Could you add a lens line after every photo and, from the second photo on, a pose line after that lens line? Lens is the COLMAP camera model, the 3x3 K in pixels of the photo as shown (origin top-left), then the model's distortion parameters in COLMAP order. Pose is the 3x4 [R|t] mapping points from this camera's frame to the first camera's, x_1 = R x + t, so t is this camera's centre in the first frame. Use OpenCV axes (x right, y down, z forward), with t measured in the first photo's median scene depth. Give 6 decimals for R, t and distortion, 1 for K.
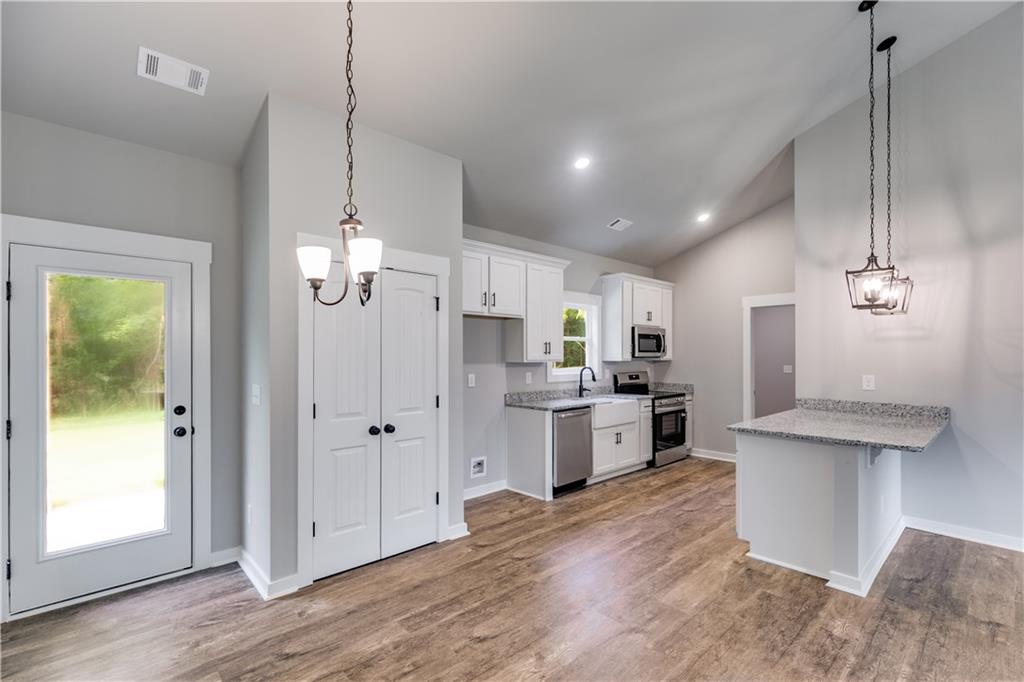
lens RADIAL K [[460.0, 0, 512.7], [0, 460.0, 350.1], [0, 0, 1]] dist [-0.001135, -0.000180]
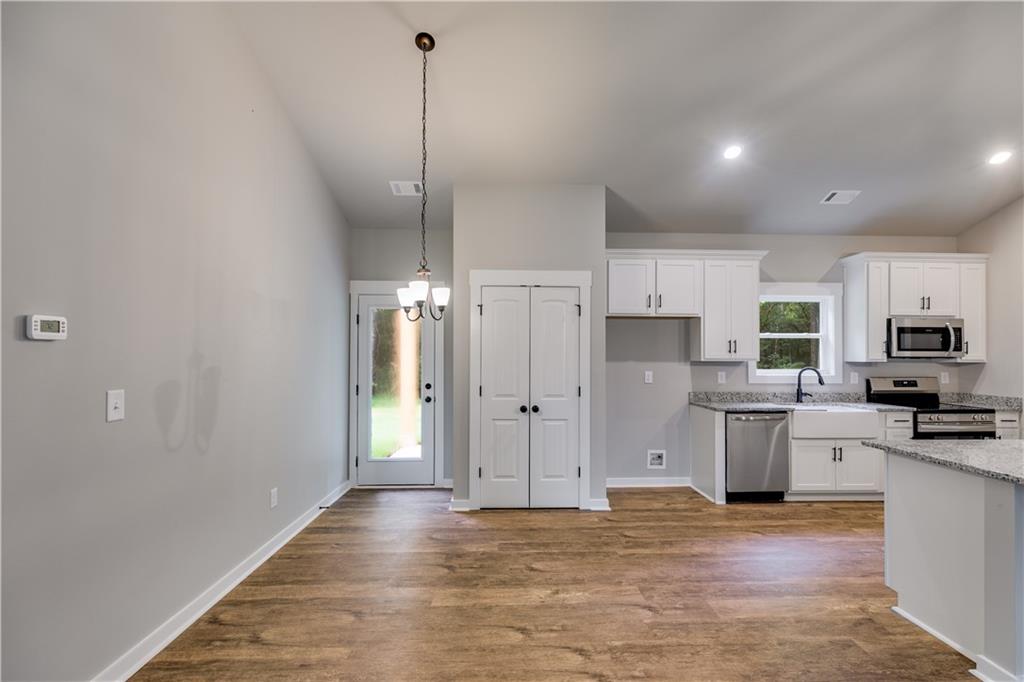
lens RADIAL K [[460.0, 0, 519.3], [0, 460.0, 343.9], [0, 0, 1]] dist [-0.001135, -0.000180]
pose [[0.750003, -0.012874, -0.661309, 0.445537], [0.001945, 0.999849, -0.017259, 0.007187], [0.661432, 0.011658, 0.749915, -0.006523]]
